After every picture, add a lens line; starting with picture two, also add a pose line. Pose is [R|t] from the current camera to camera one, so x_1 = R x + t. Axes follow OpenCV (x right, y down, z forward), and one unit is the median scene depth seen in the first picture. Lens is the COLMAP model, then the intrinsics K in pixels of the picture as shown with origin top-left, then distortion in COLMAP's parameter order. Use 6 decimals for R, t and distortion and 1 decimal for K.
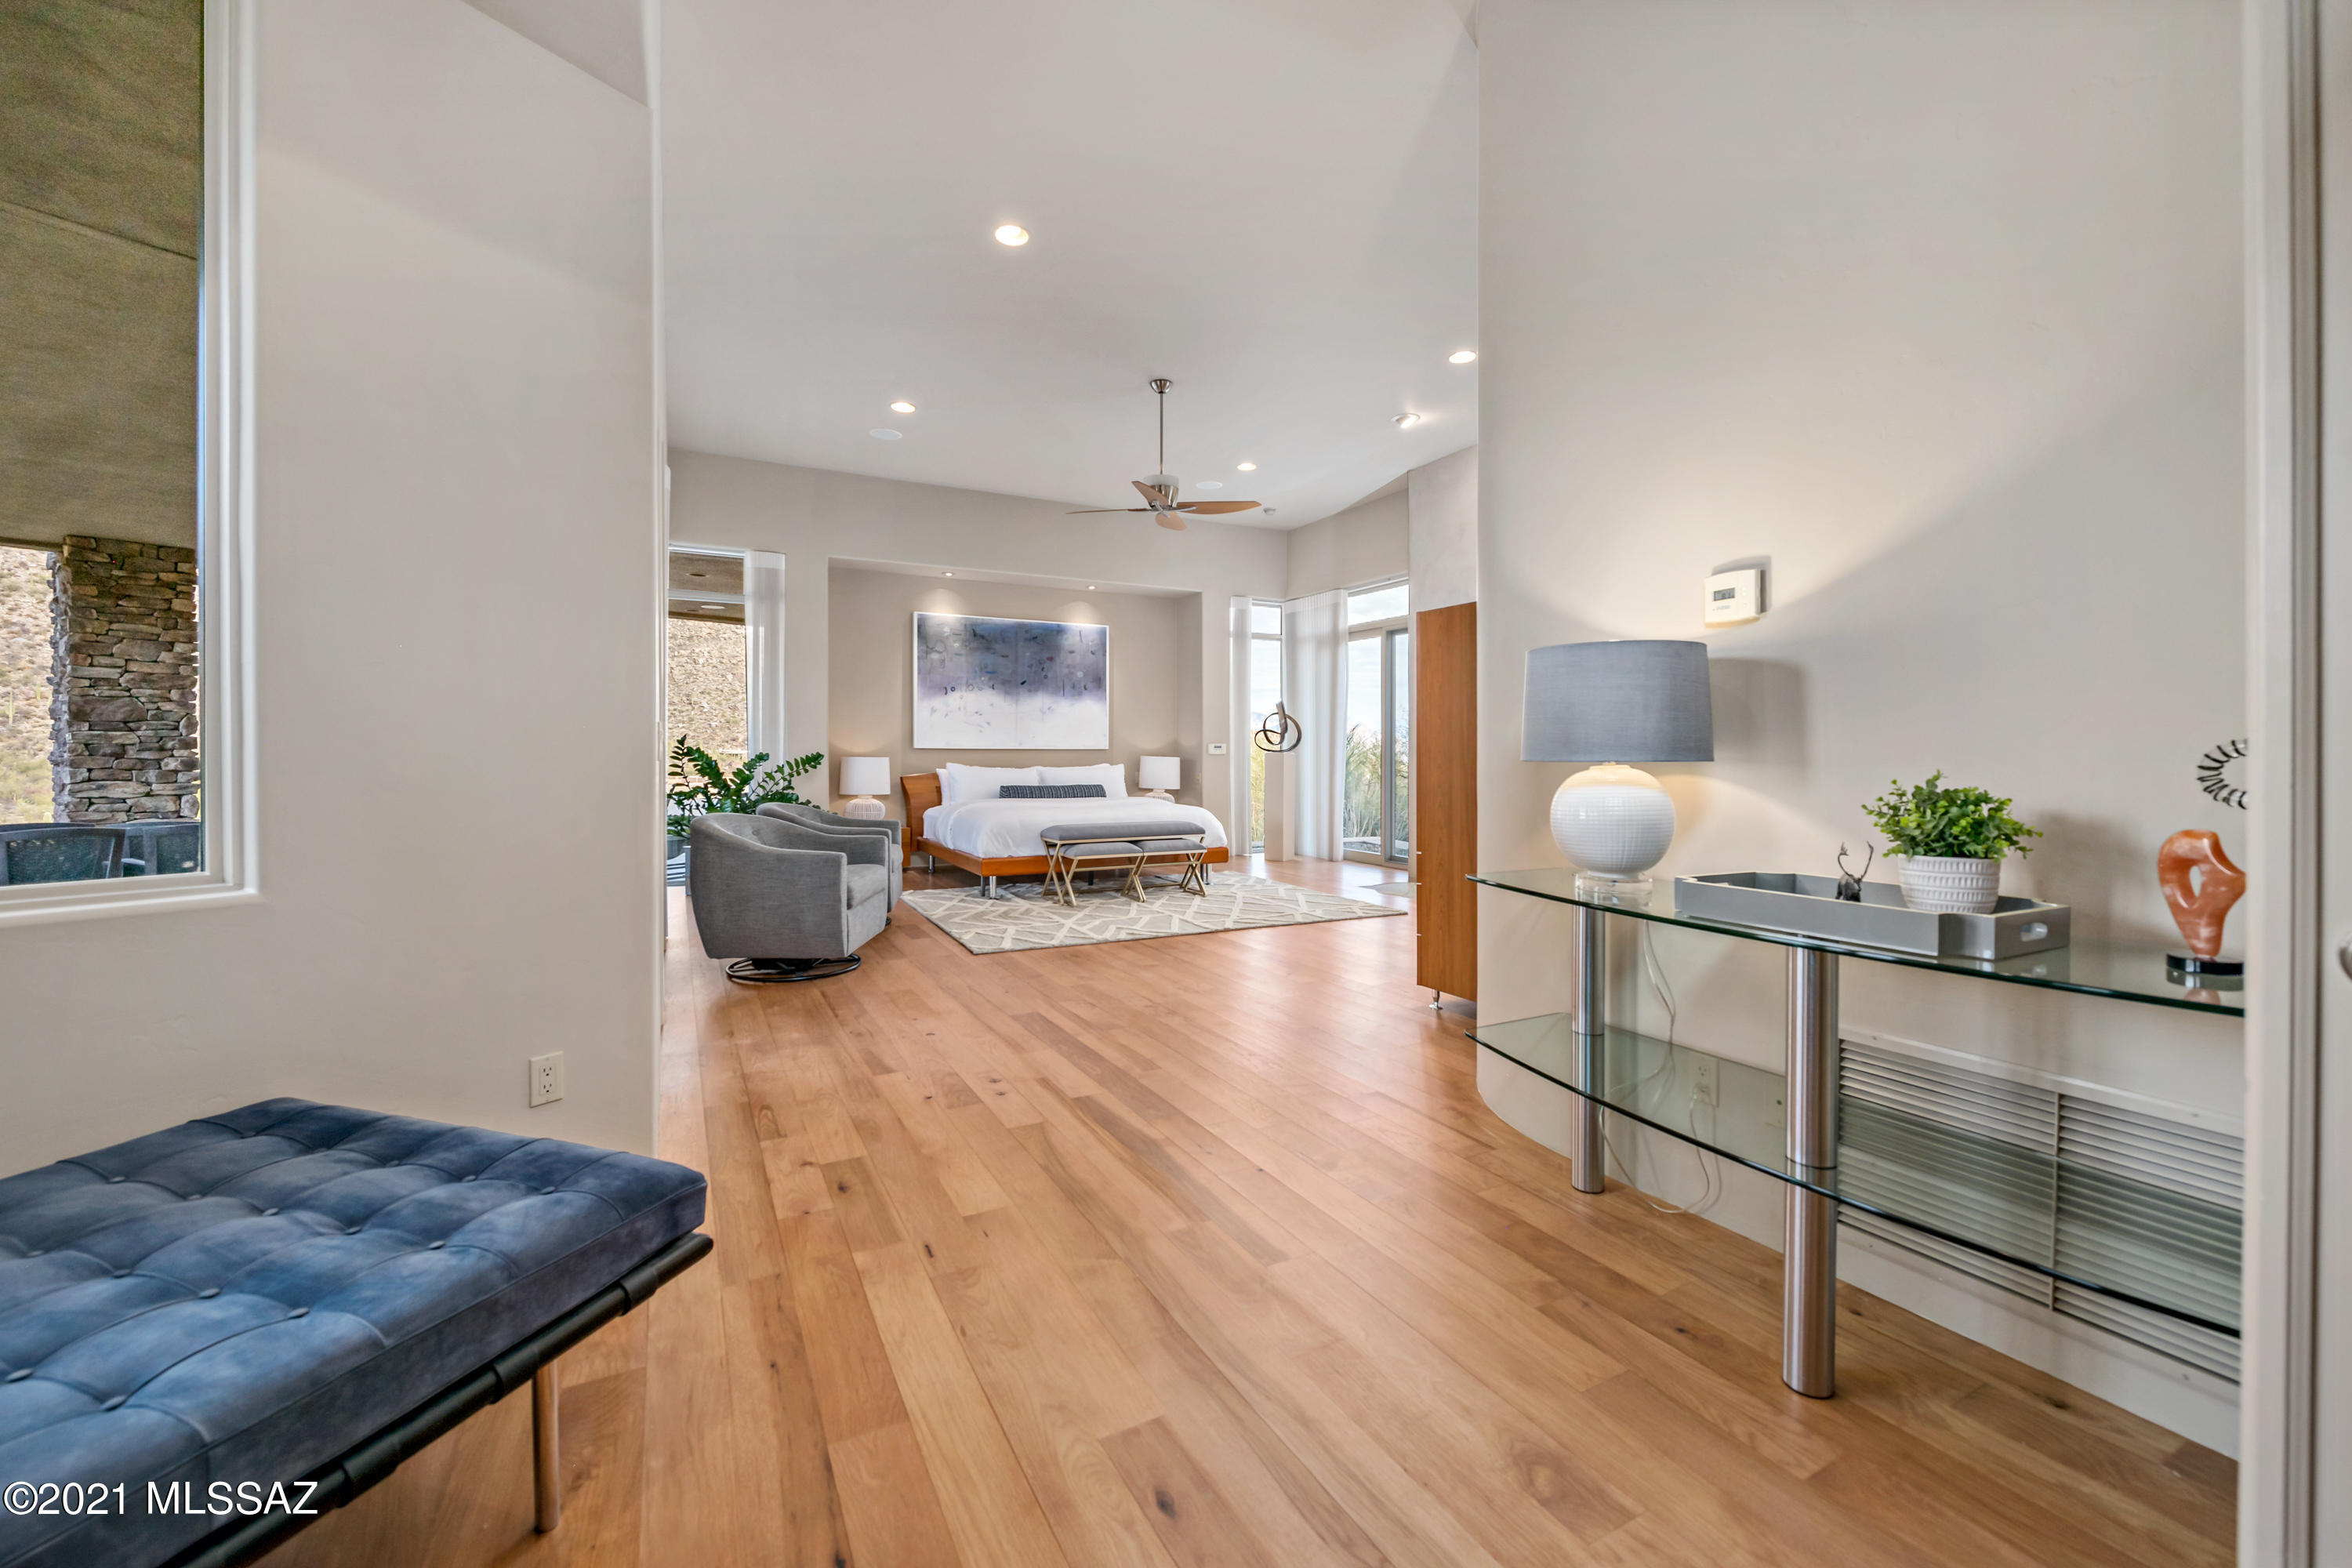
lens RADIAL K [[963.3, 0, 1176.3], [0, 963.3, 760.1], [0, 0, 1]] dist [-0.003367, -0.000623]
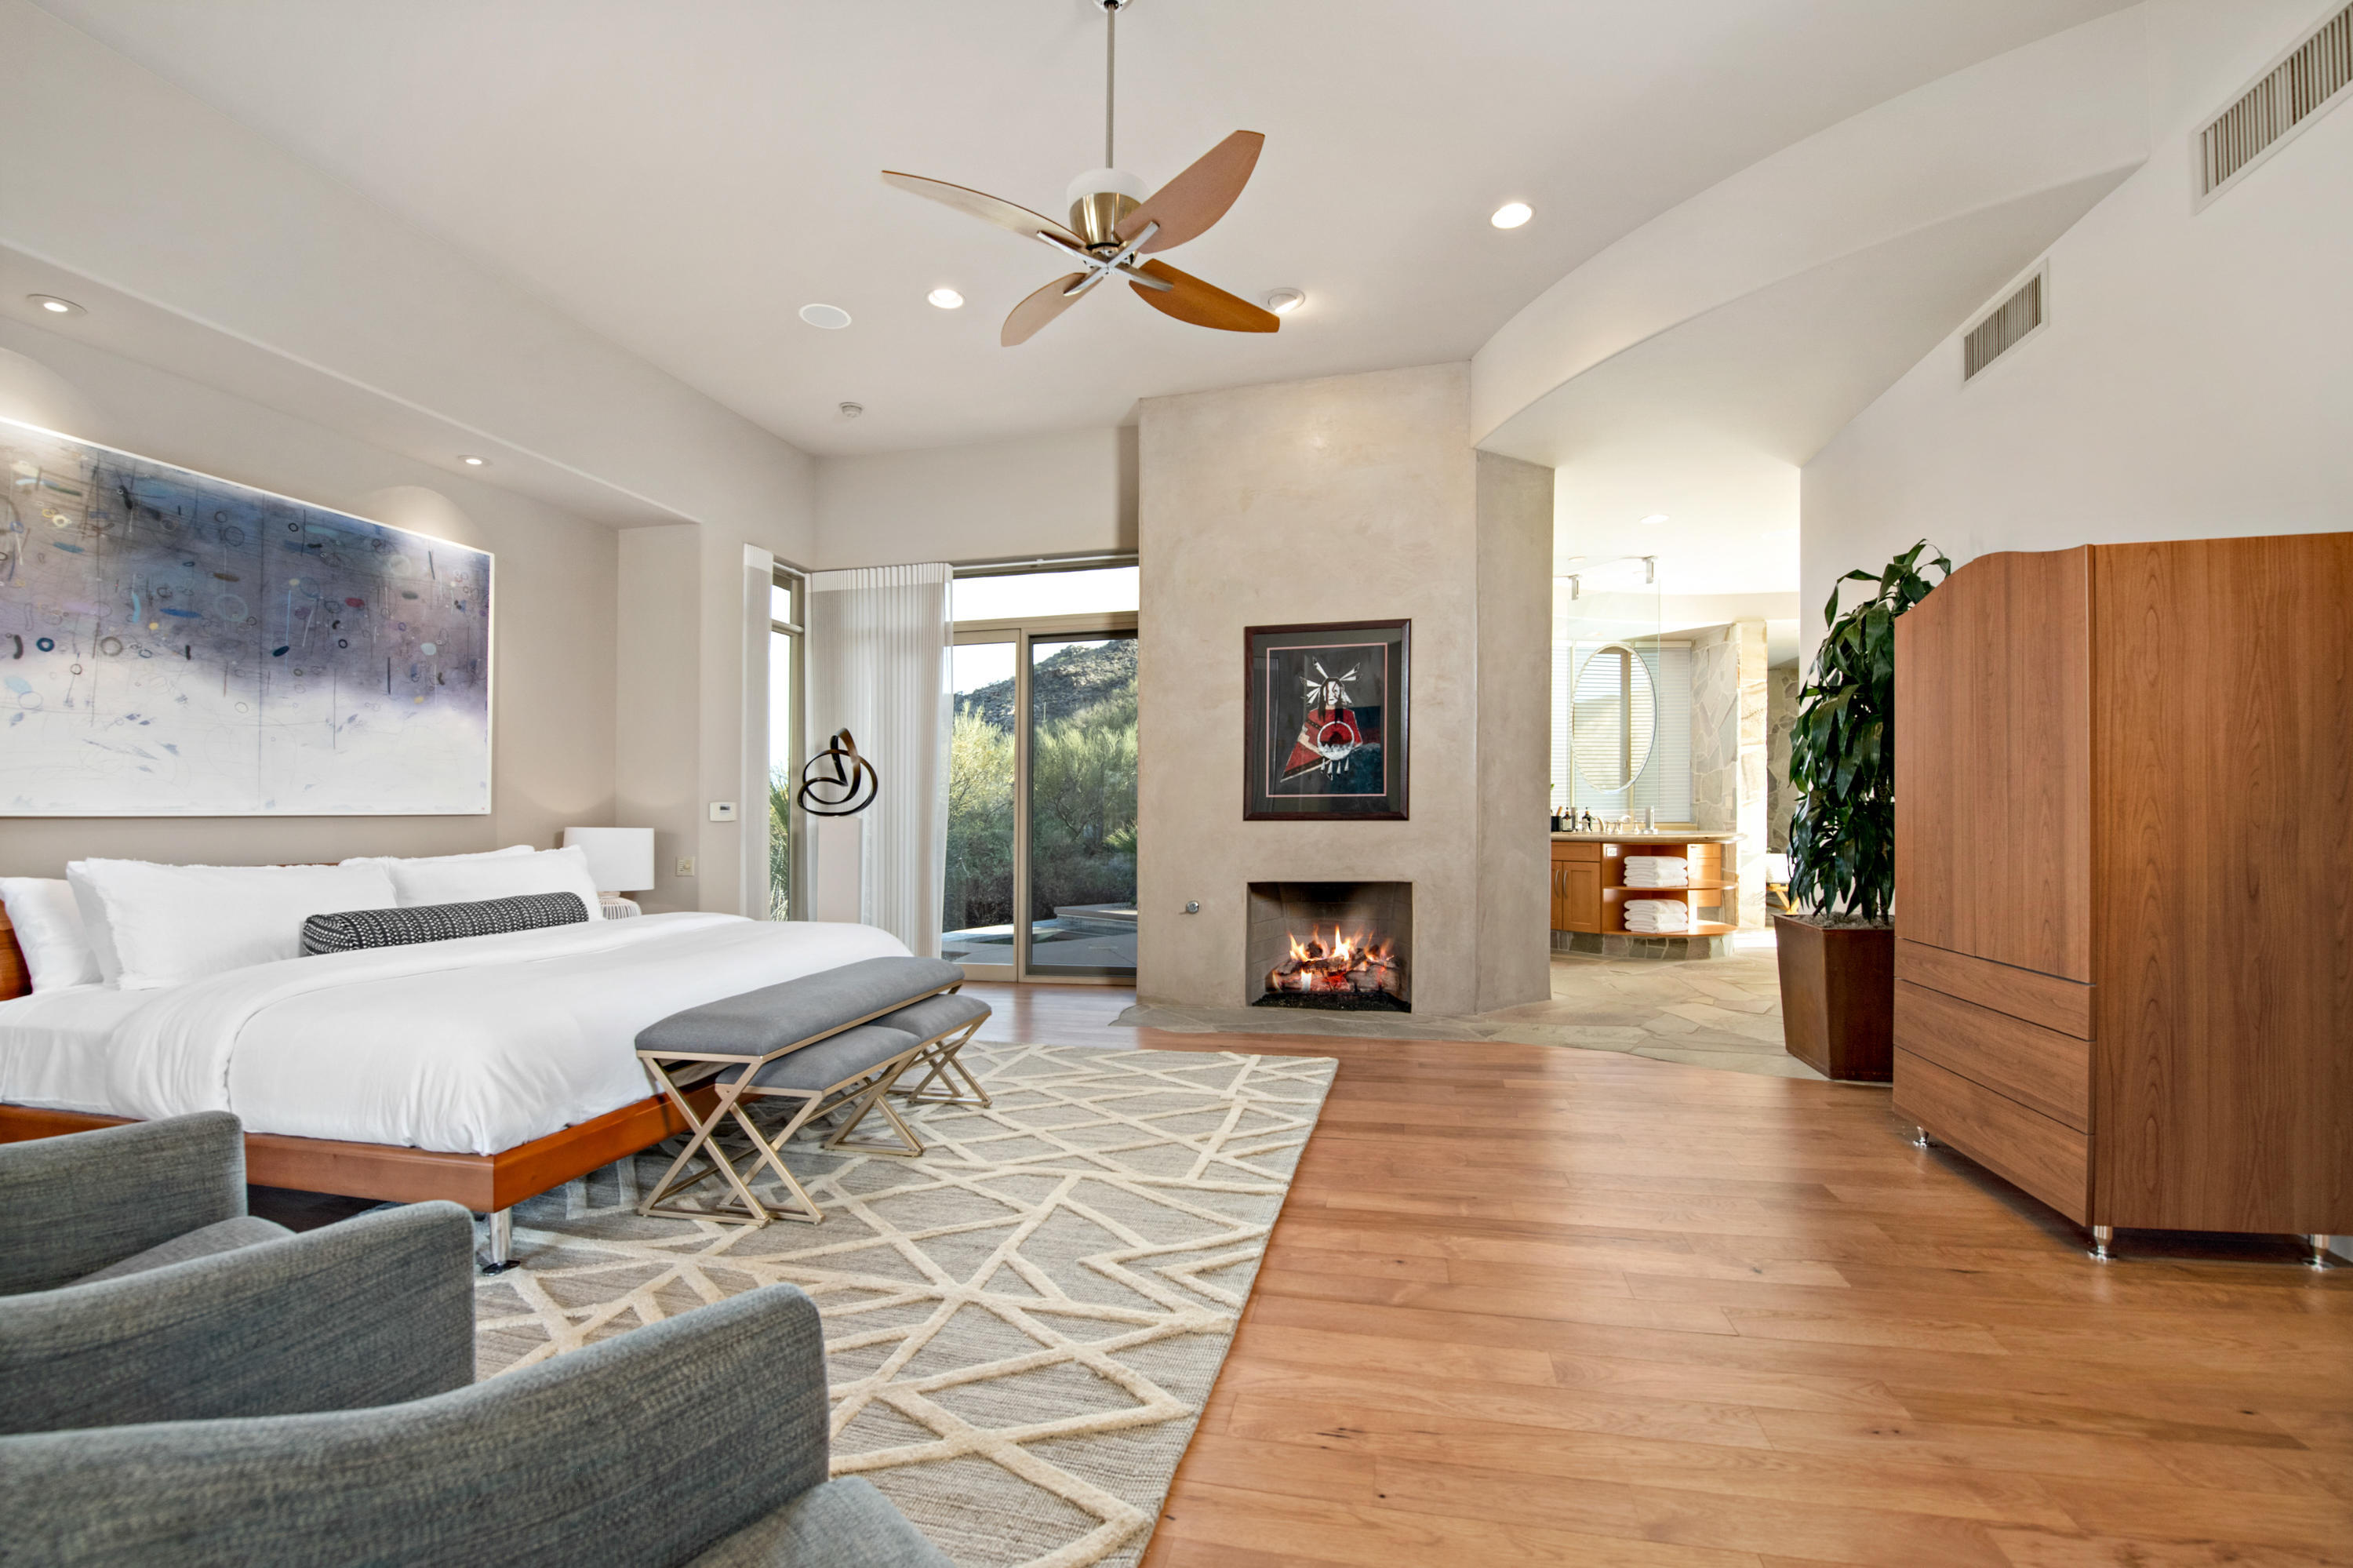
lens RADIAL K [[963.8, 0, 1187.9], [0, 963.8, 796.1], [0, 0, 1]] dist [-0.003367, -0.000623]
pose [[0.639165, -0.001078, 0.769069, -0.223508], [0.020710, 0.999661, -0.015811, -0.006707], [-0.768791, 0.026033, 0.638971, 0.457380]]
